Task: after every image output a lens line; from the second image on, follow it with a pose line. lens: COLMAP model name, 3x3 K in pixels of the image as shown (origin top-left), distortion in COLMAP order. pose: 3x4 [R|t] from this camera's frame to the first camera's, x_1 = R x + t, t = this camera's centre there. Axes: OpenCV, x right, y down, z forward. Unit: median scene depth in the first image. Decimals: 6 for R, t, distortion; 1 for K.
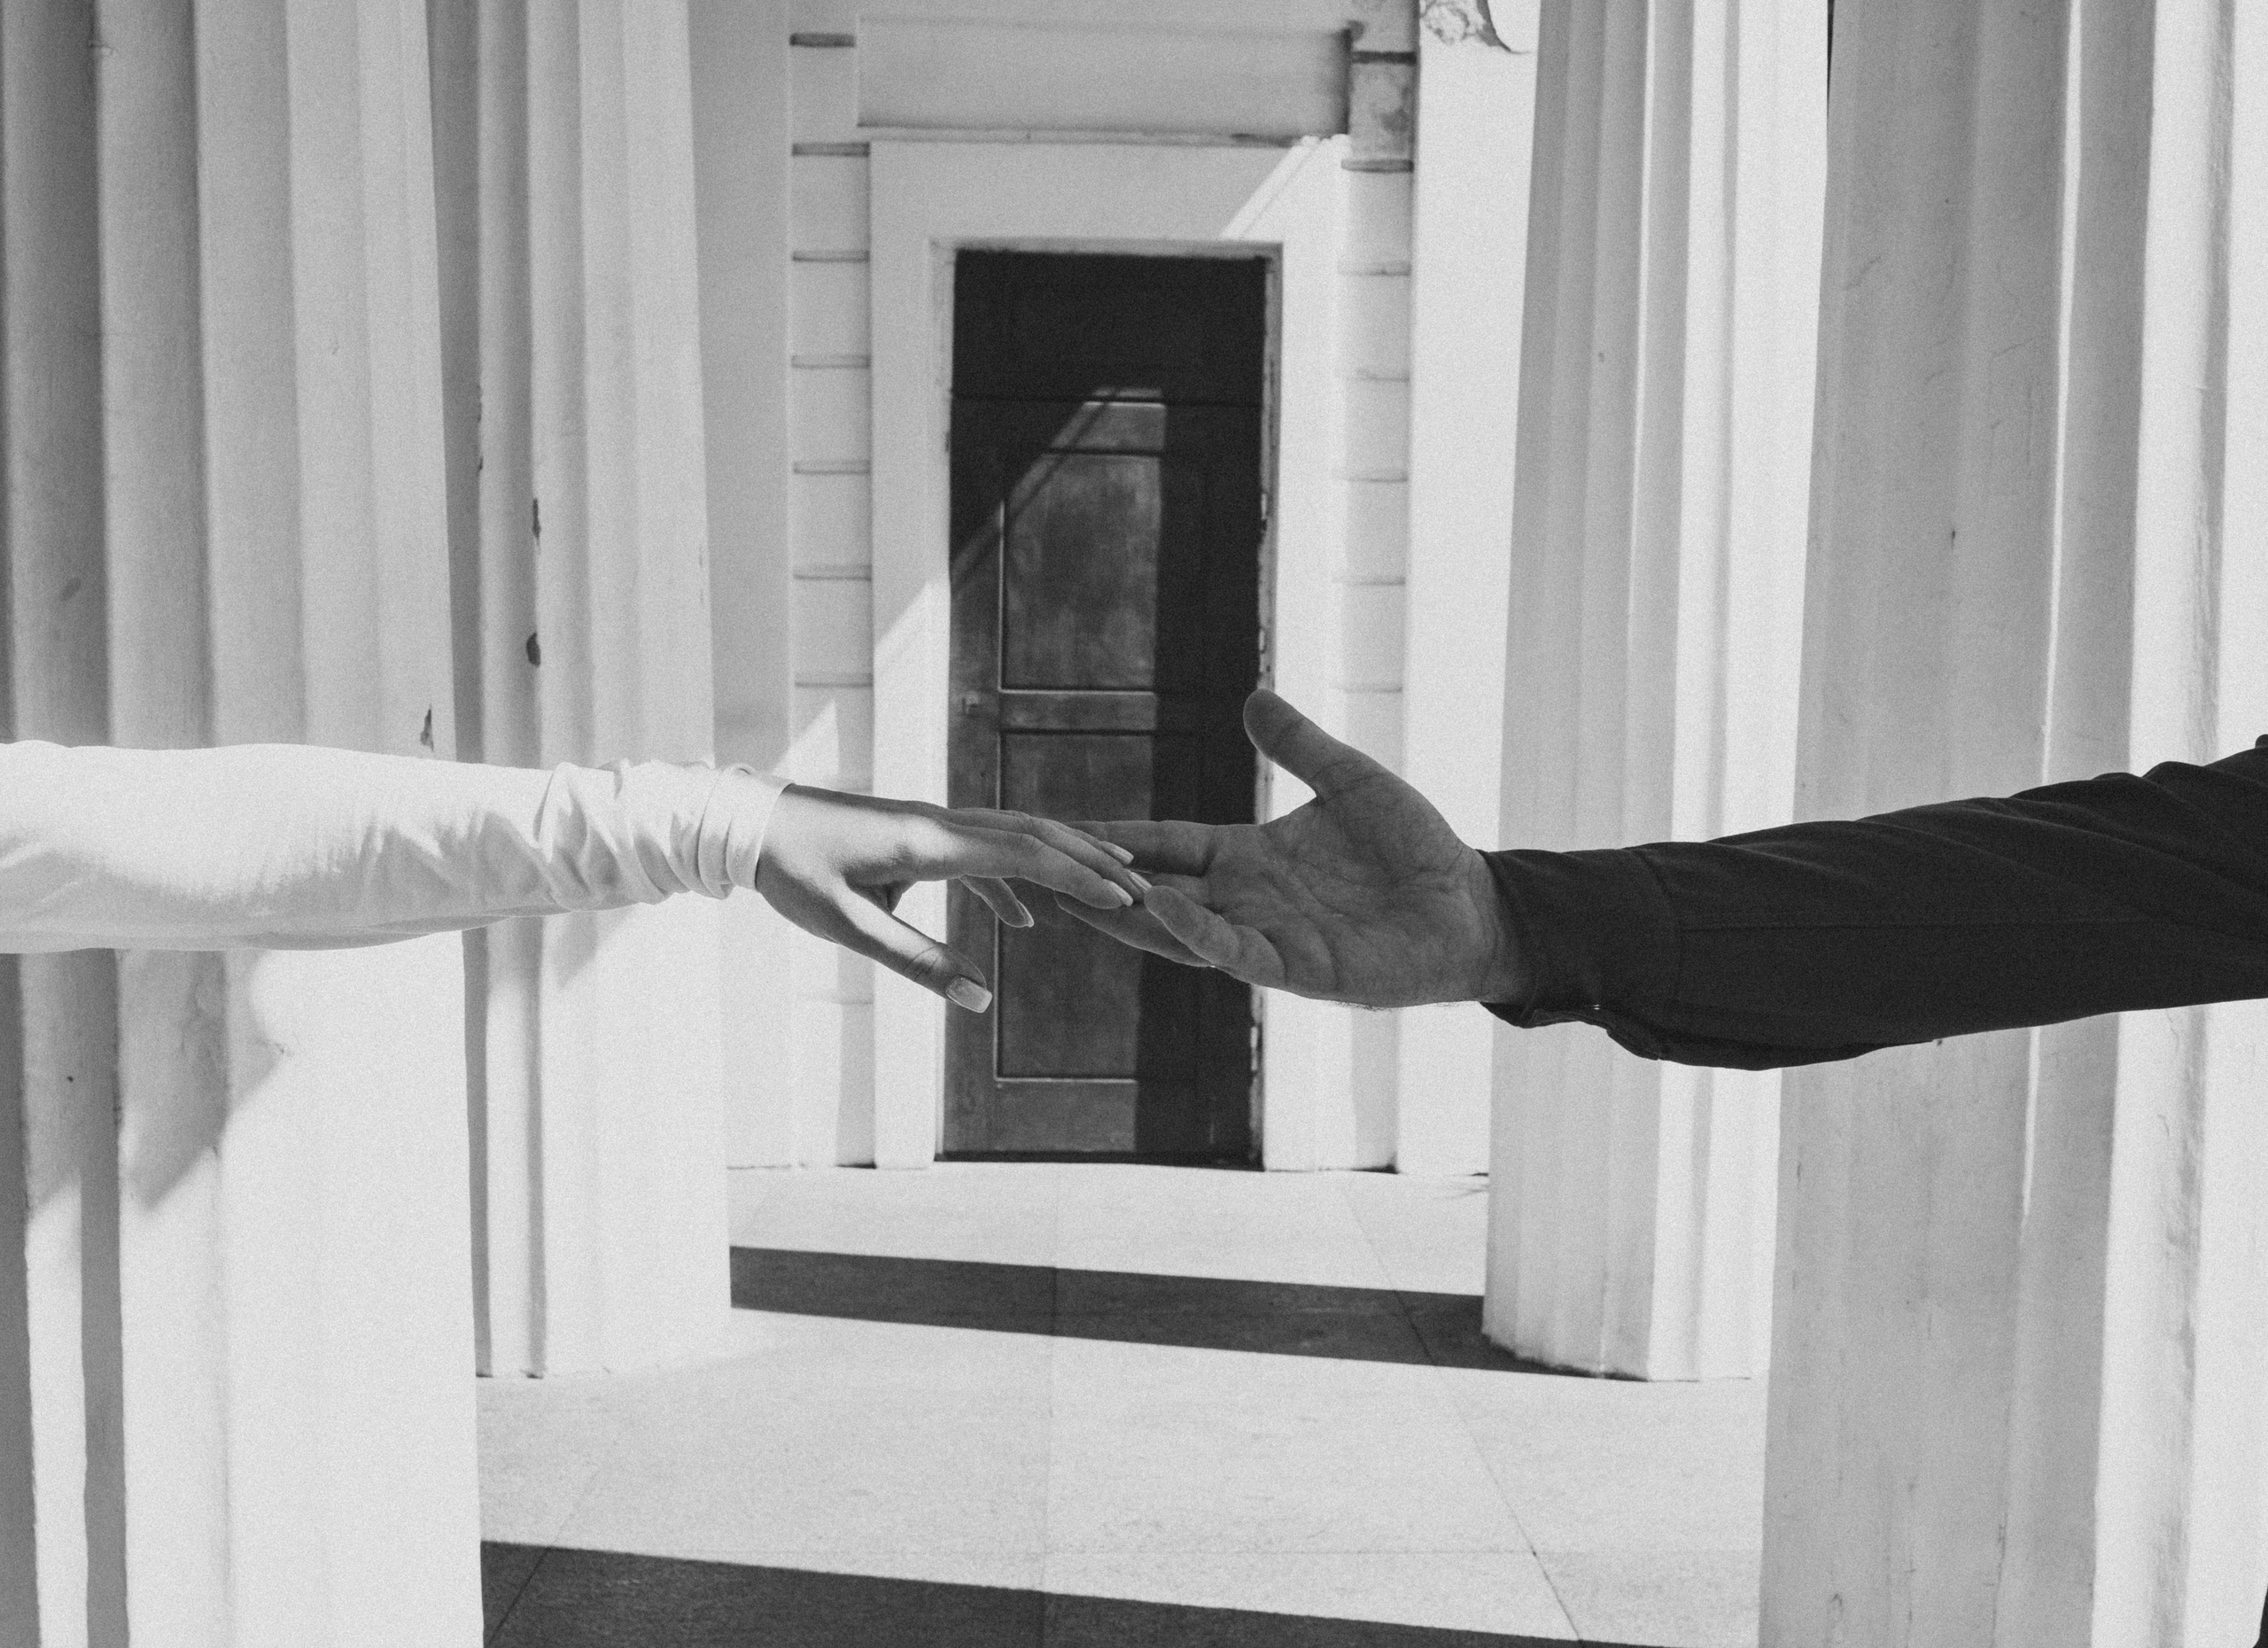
lens RADIAL K [[2349.0, 0, 1134.0], [0, 2349.0, 824.0], [0, 0, 1]] dist [-0.052181, -0.000316]
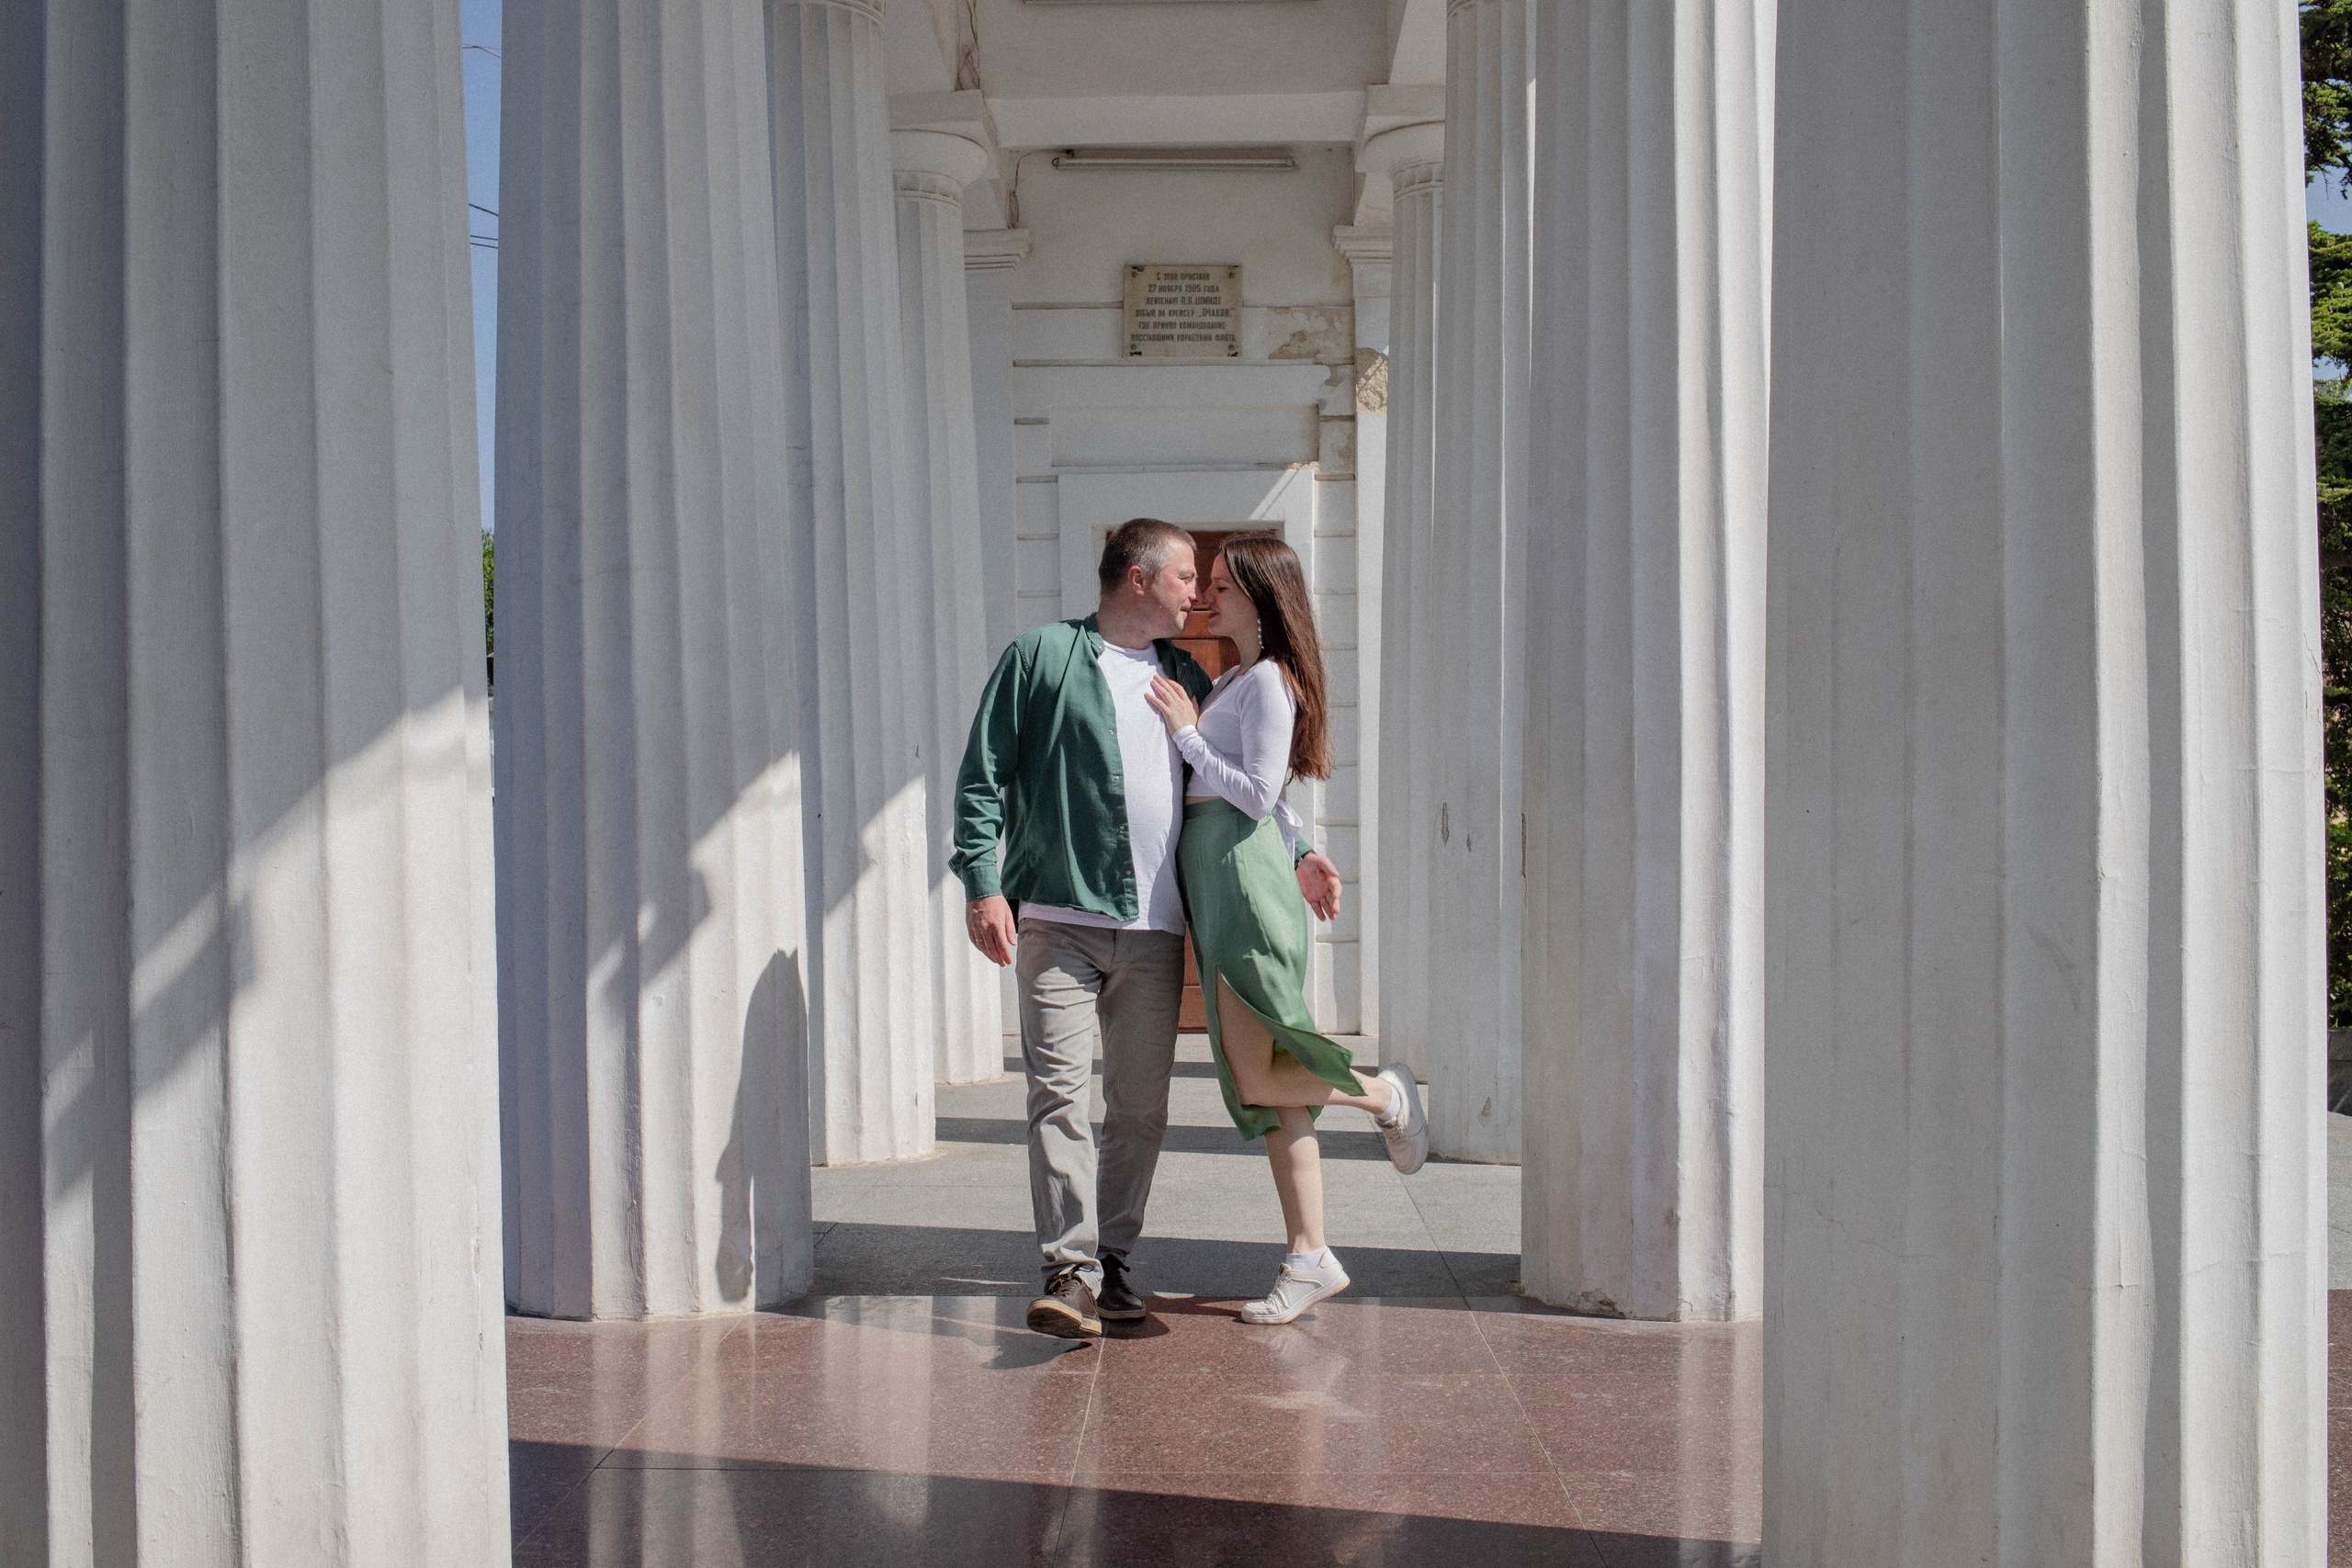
lens RADIAL K [[2316.3, 0, 1176.0], [0, 2316.3, 784.0], [0, 0, 1]] dist [-0.072521, 0.062299]
pose [[0.998540, -0.023033, -0.048869, 0.063051], [0.018715, 0.996028, -0.087053, 0.111144], [0.050680, 0.086012, 0.995004, -0.780193]]
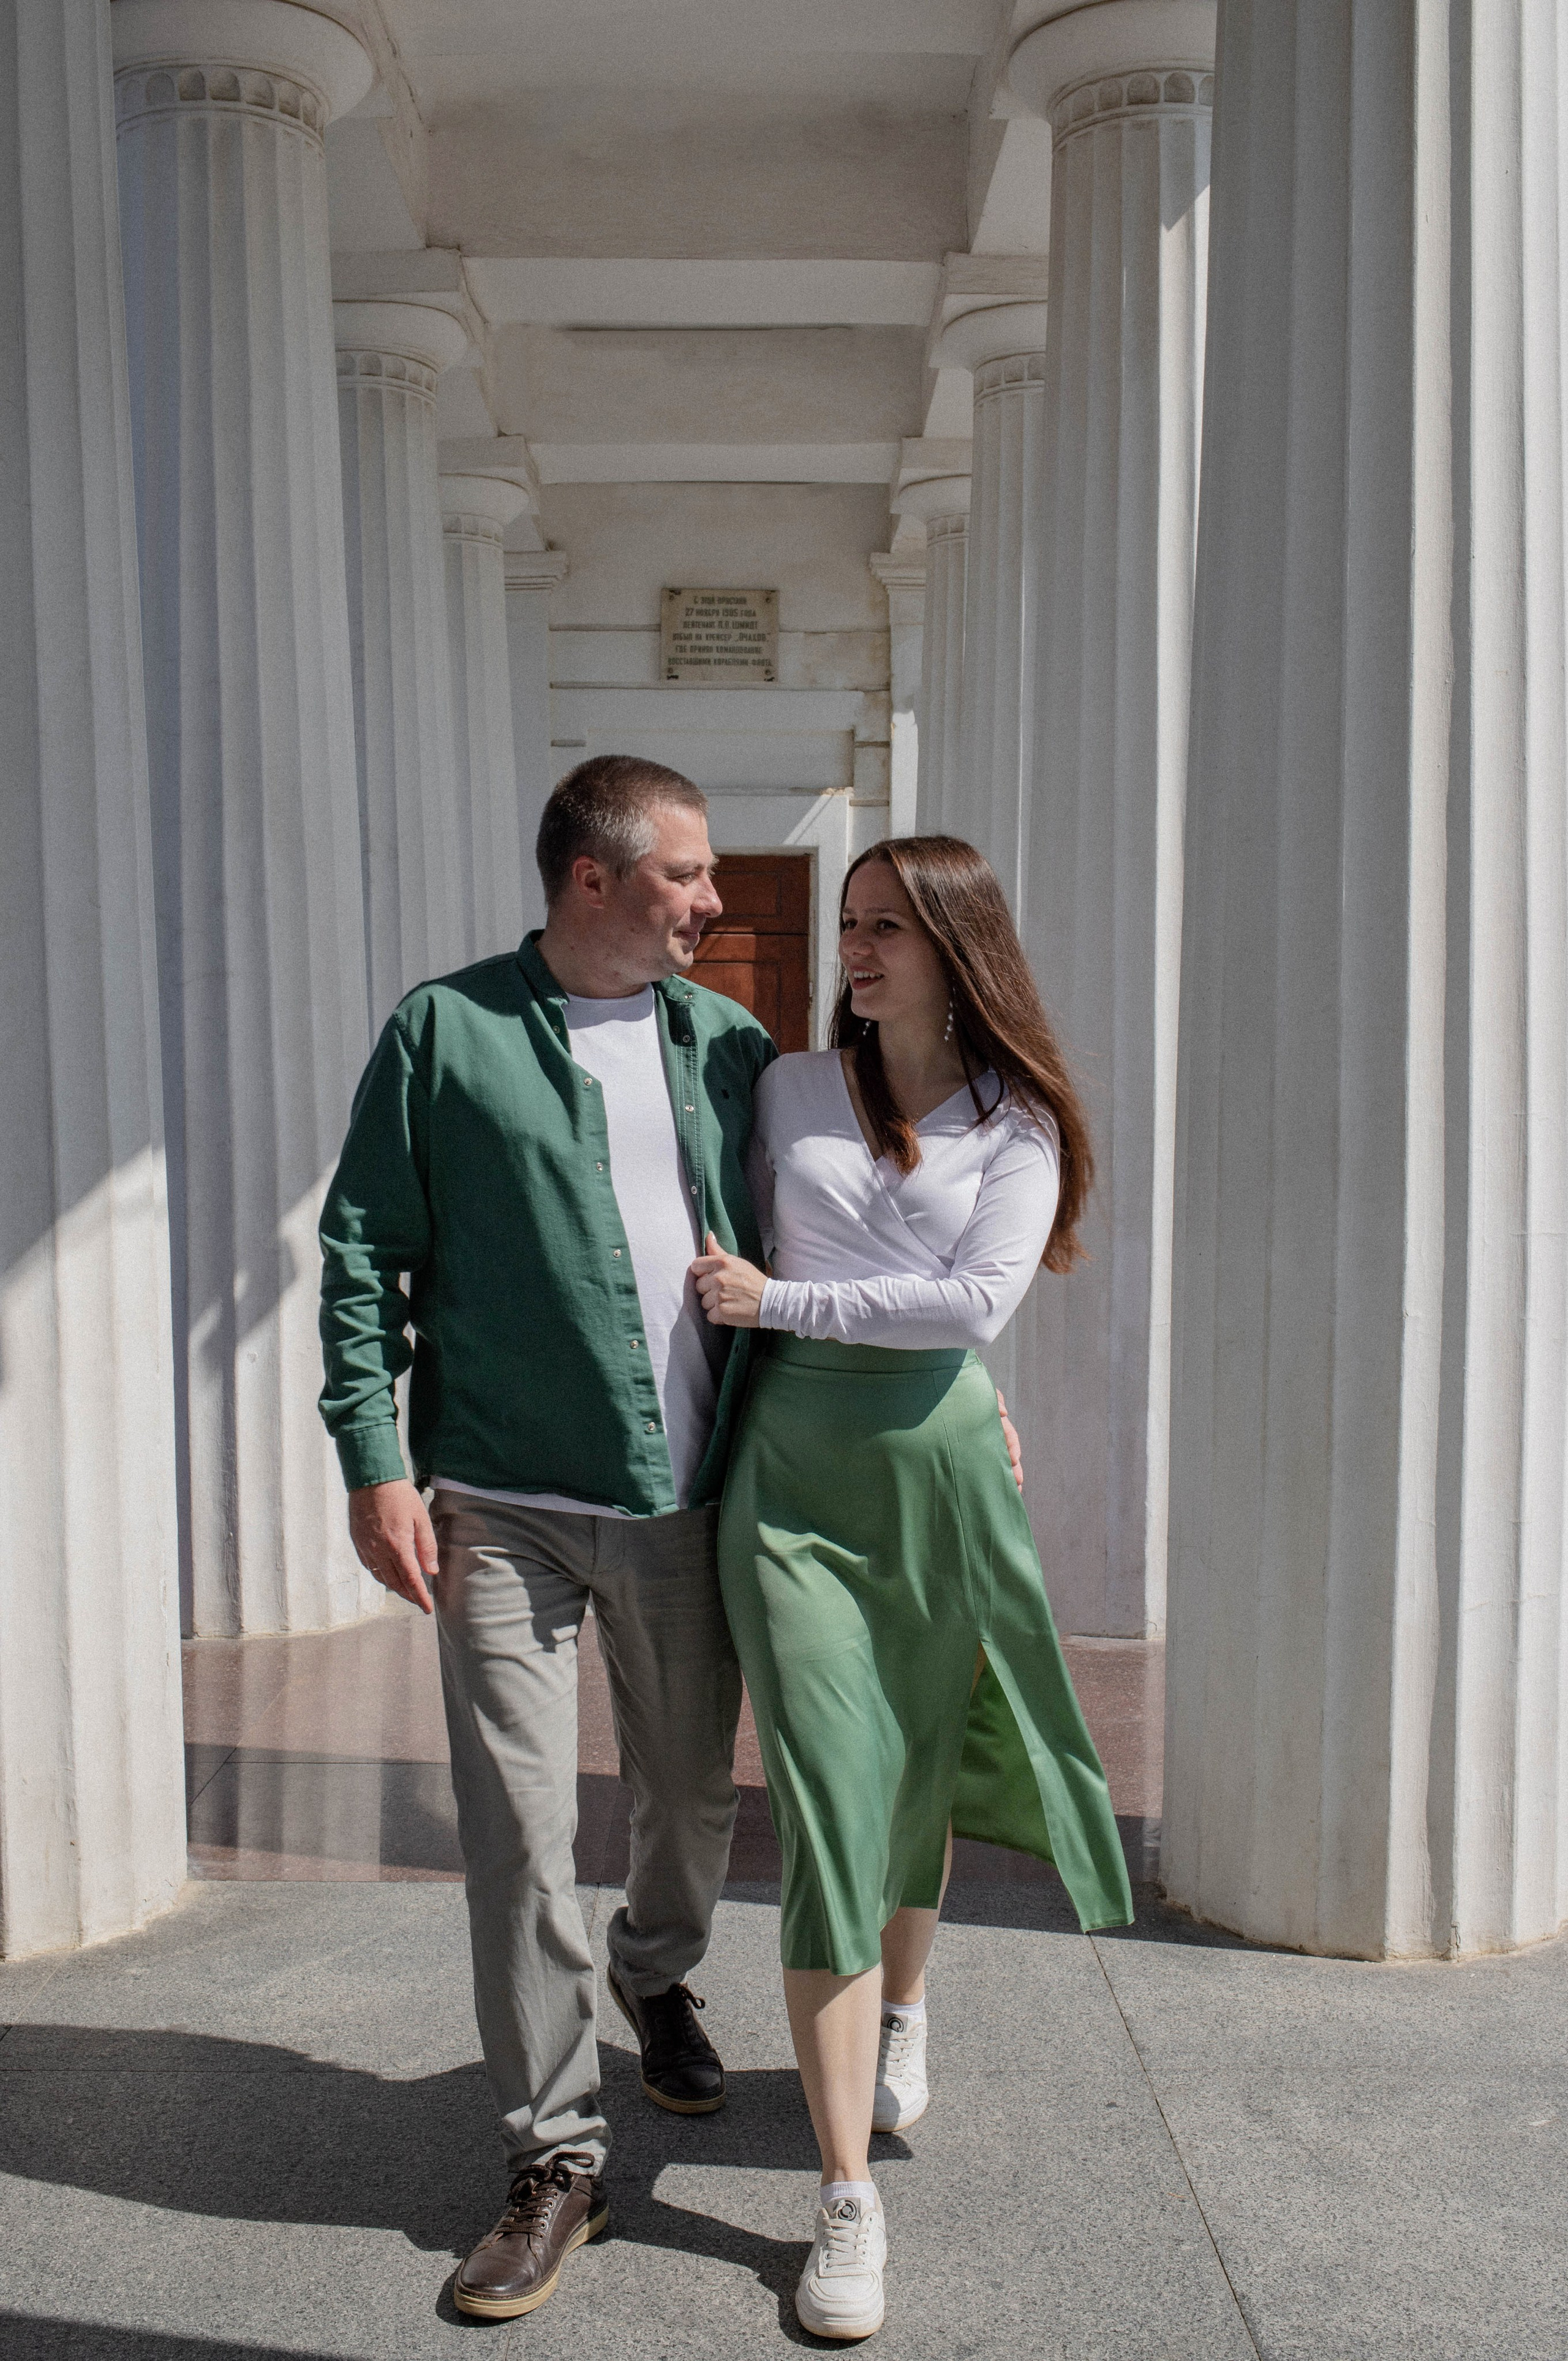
lens RADIAL K [[2325.2, 0, 784.0], [0, 2325.2, 1180.5], [0, 0, 1]] dist [-0.072521, 0.062299]
pose [[0.999731, -0.015224, -0.017509, 0.064505], [0.014325, 0.998627, -0.050392, 0.106148], [0.018253, 0.050128, 0.998576, -0.810746]]
